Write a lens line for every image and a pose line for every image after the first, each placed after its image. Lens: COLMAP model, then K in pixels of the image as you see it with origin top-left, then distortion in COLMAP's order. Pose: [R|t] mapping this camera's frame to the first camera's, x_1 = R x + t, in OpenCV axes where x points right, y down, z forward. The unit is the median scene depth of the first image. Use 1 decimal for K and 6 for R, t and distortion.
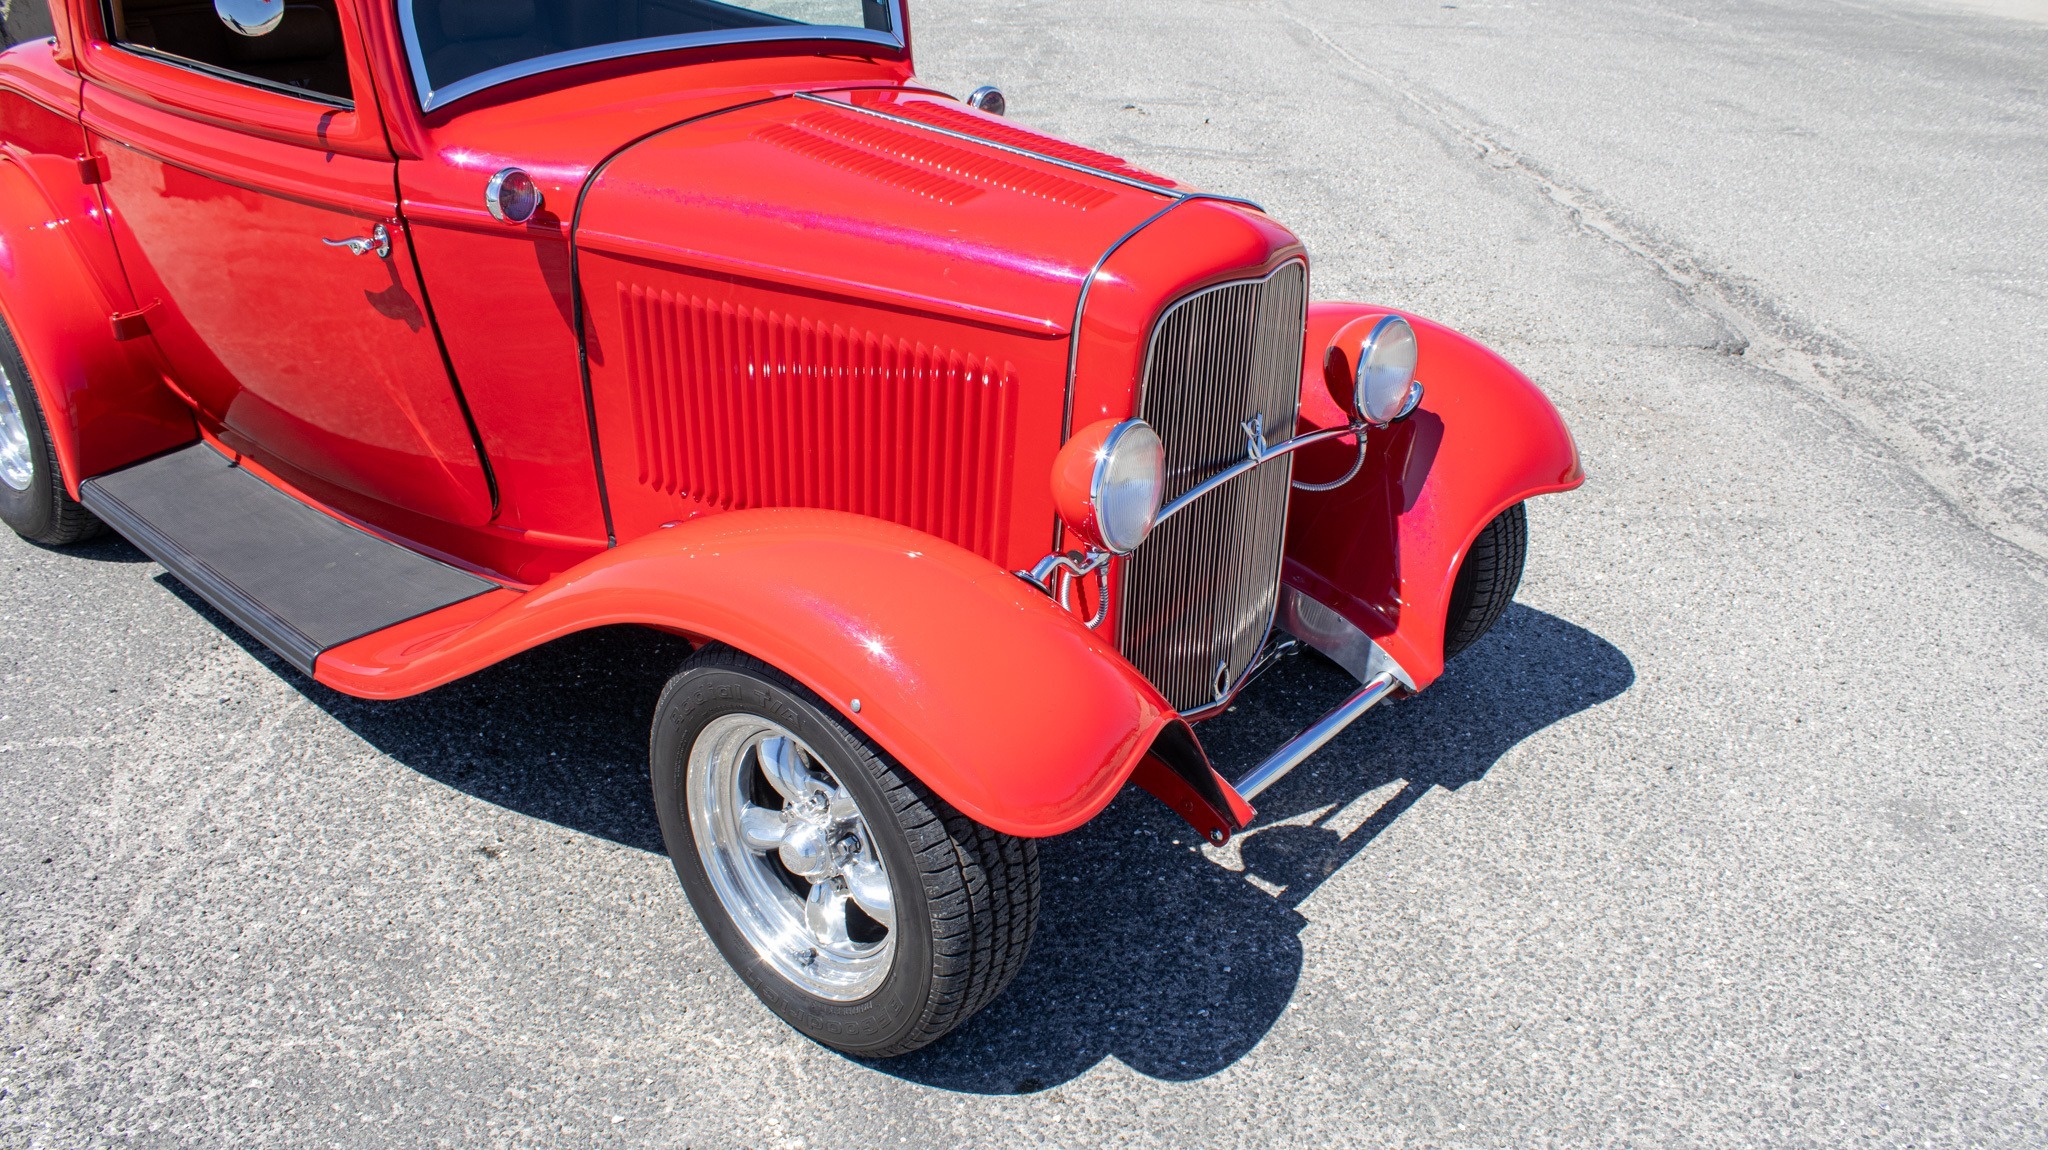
lens RADIAL K [[1705.0, 0, 1051.8], [0, 1705.0, 590.7], [0, 0, 1]] dist [-0.173546, 0.161206]
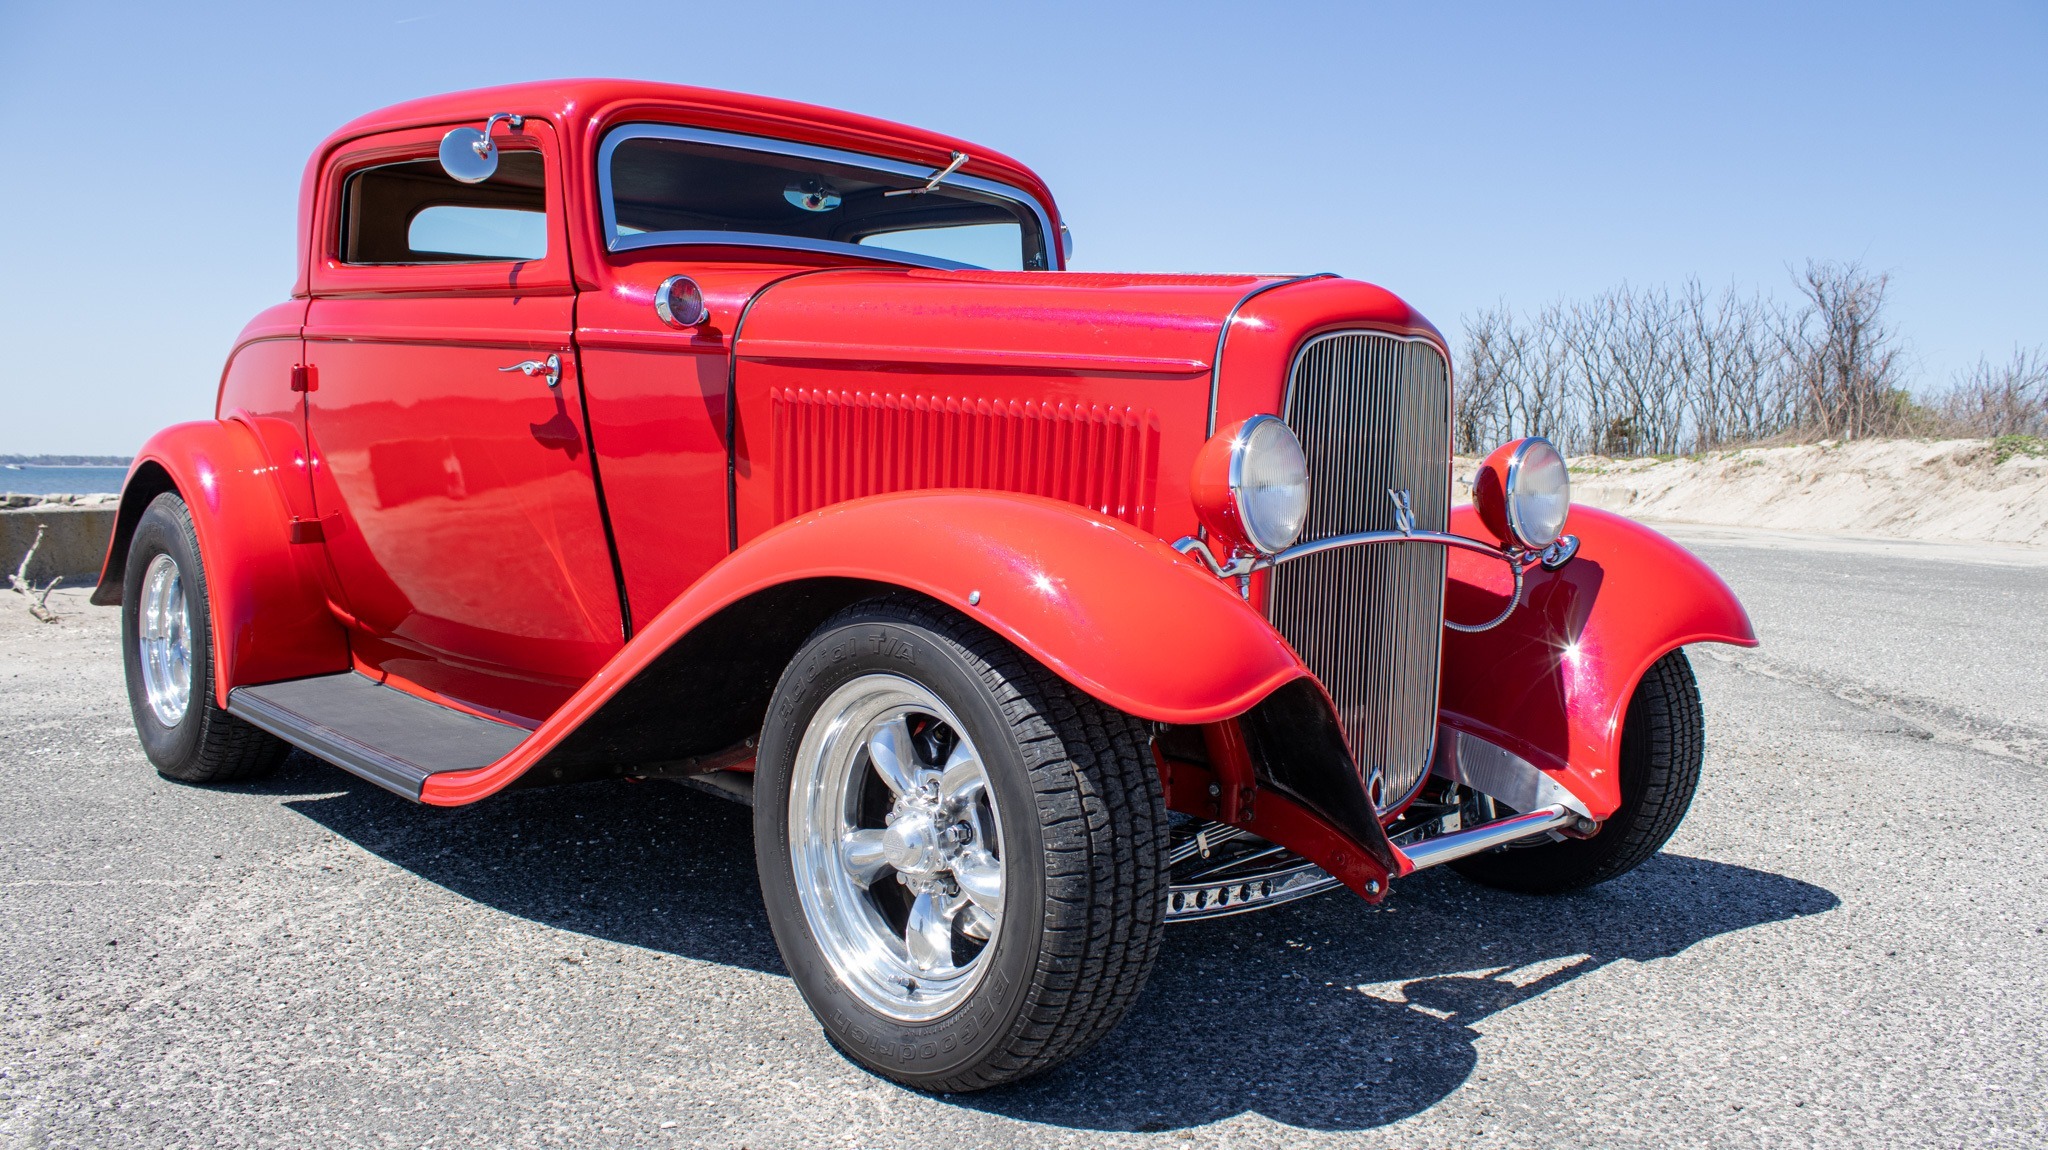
lens RADIAL K [[1705.0, 0, 1051.8], [0, 1705.0, 590.7], [0, 0, 1]] dist [-0.173546, 0.161206]
pose [[0.995252, 0.007606, -0.097033, 0.014277], [-0.042850, 0.929366, -0.366664, 0.325933], [0.087390, 0.369081, 0.925279, 0.109983]]
